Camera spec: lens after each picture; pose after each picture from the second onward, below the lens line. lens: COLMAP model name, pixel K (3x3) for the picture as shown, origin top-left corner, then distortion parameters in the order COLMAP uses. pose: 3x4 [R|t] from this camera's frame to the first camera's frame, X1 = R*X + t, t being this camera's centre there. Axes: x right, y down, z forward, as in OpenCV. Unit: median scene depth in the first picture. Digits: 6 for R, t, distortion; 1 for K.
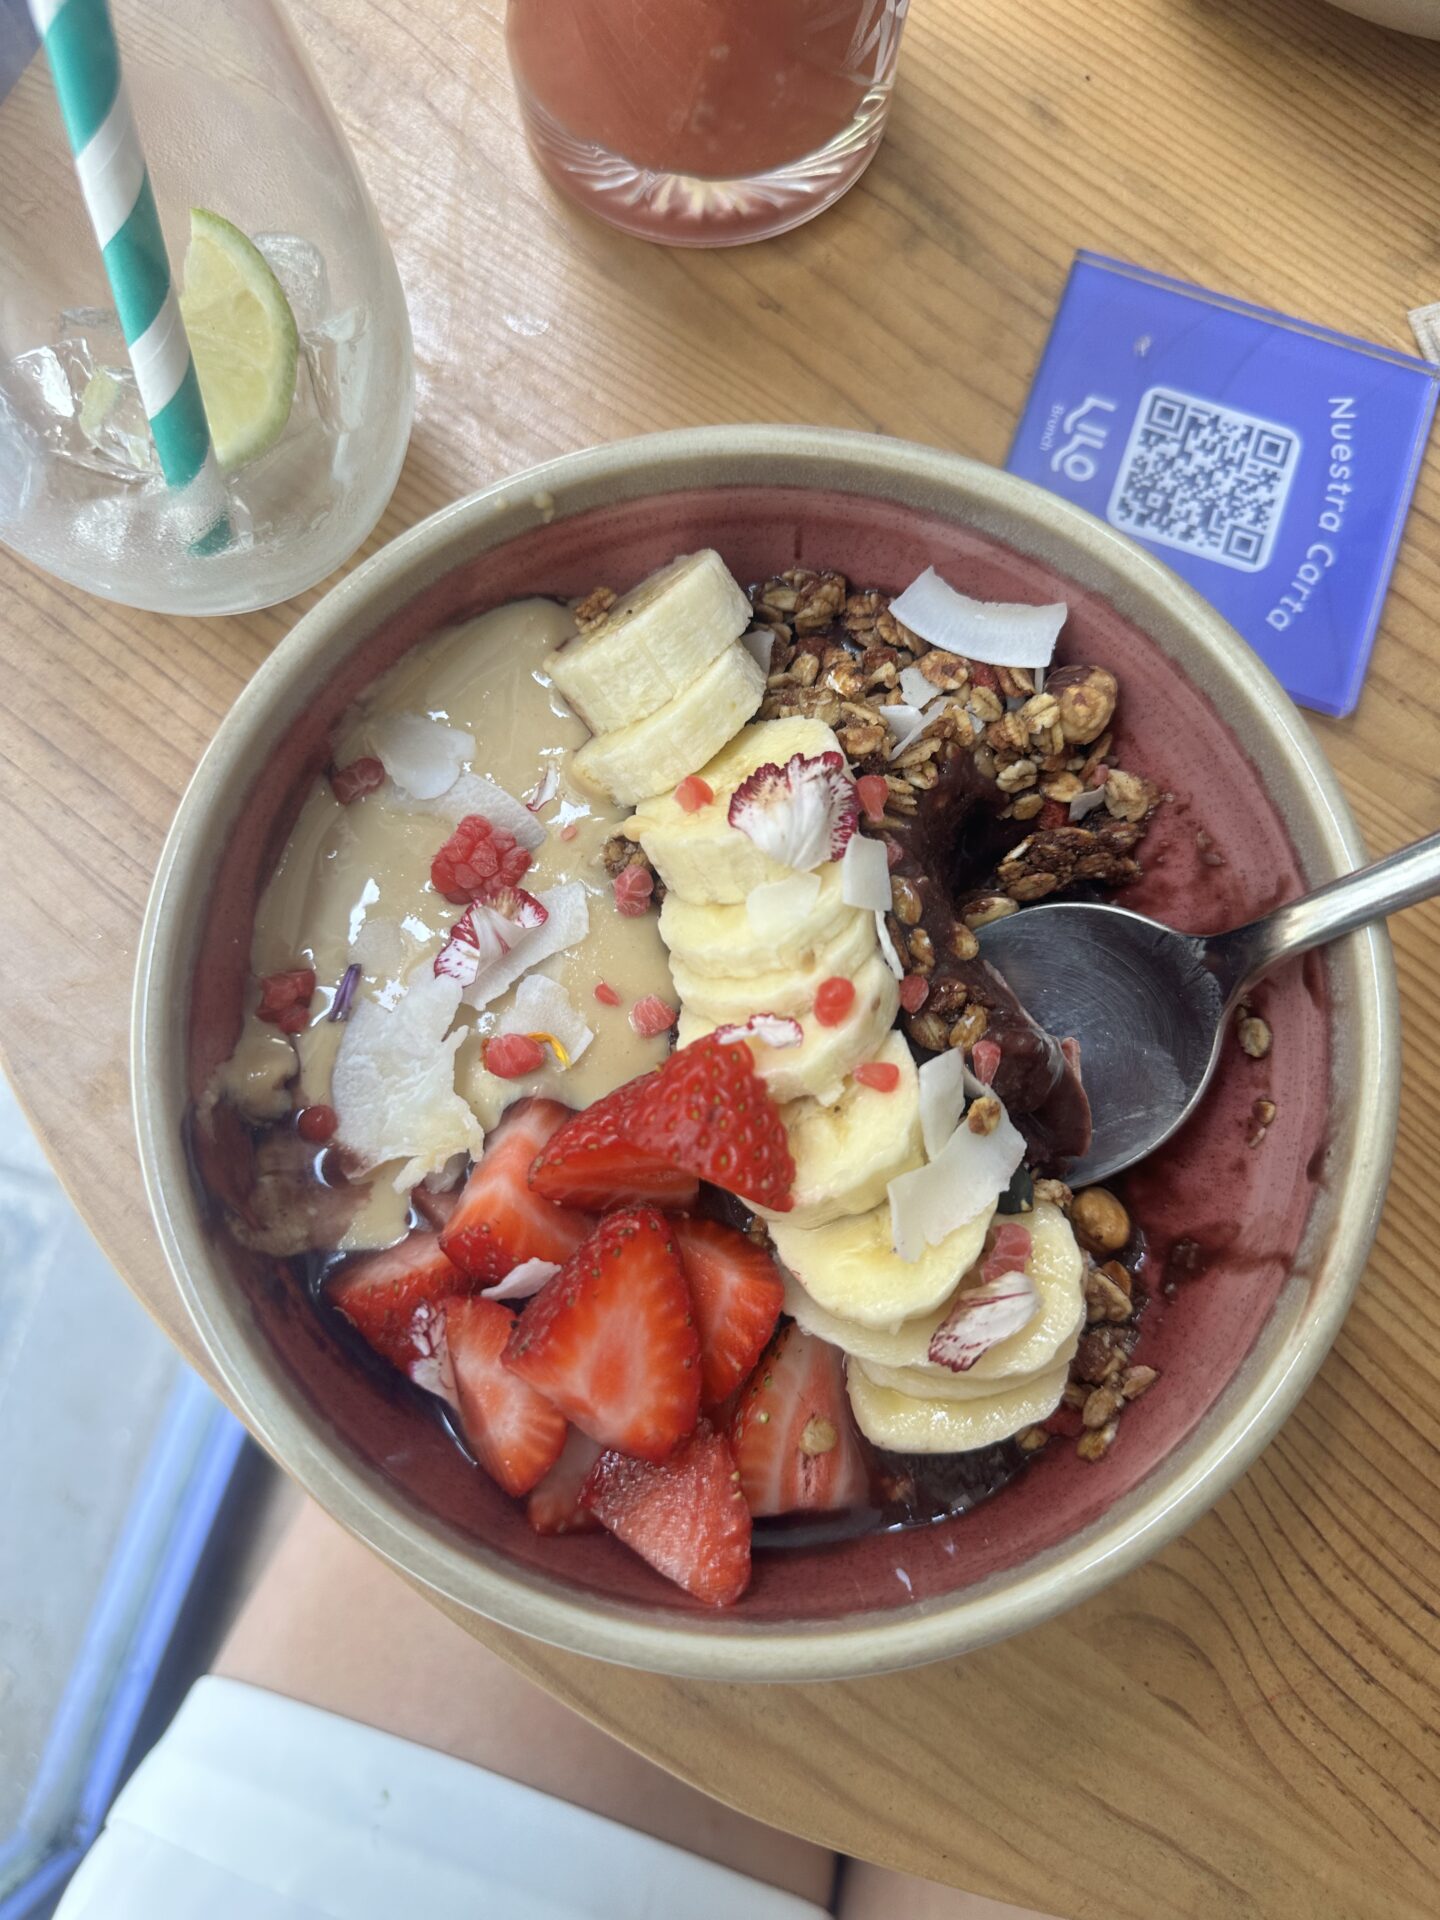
lens RADIAL K [[1357.2, 0, 666.4], [0, 1357.2, 955.4], [0, 0, 1]] dist [0.162082, -0.355657]
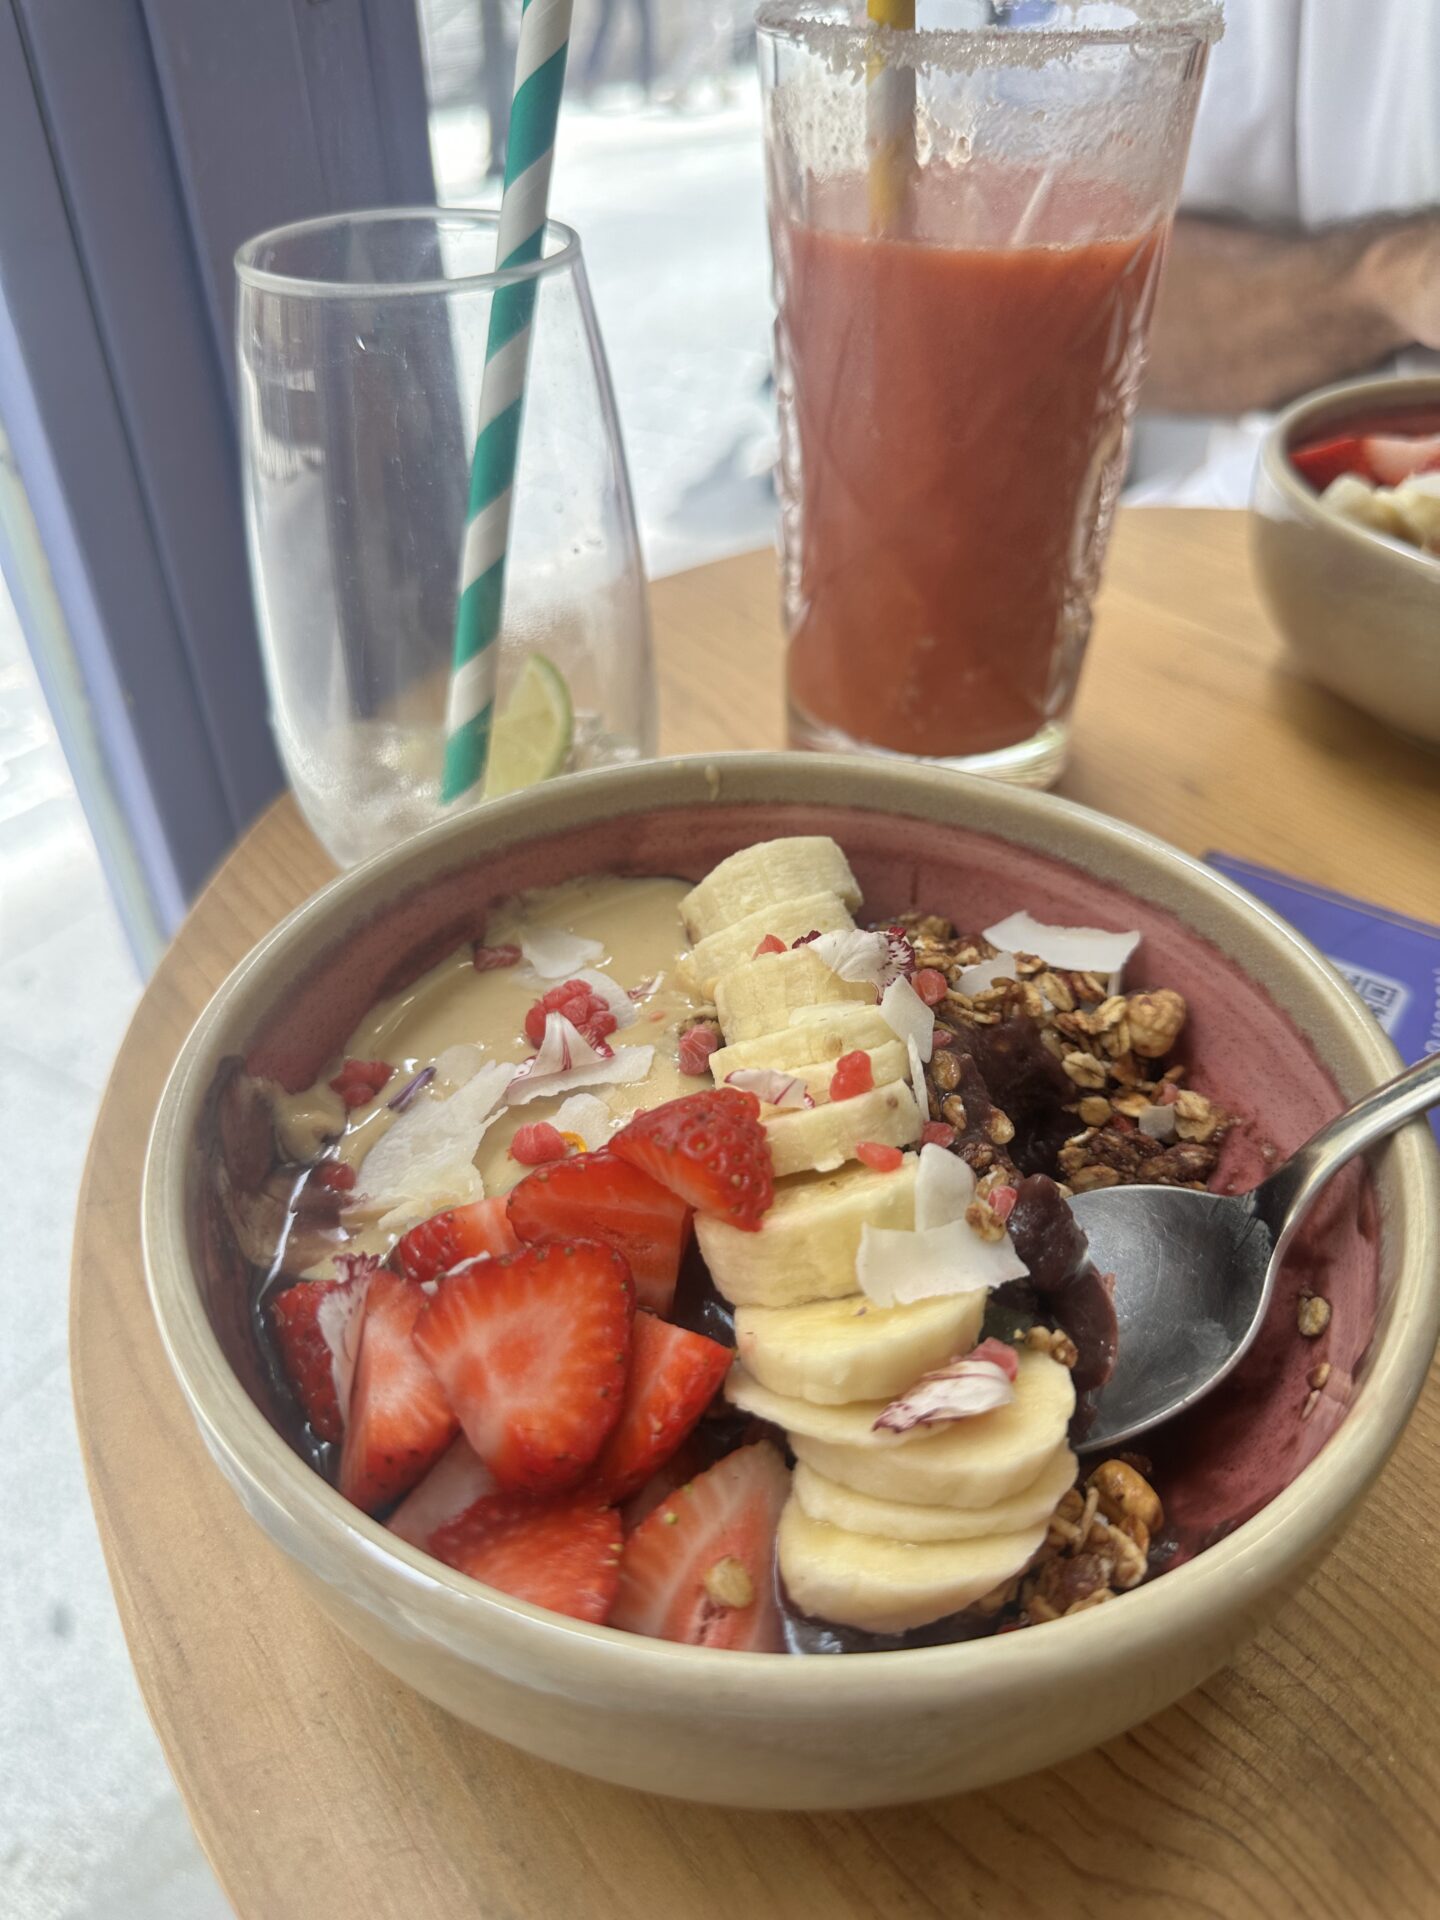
lens RADIAL K [[1357.2, 0, 666.4], [0, 1357.2, 955.4], [0, 0, 1]] dist [0.162082, -0.355657]
pose [[0.955798, 0.186501, -0.227303, 0.179398], [-0.287892, 0.750678, -0.594644, 0.532840], [0.059730, 0.633798, 0.771189, 0.126443]]
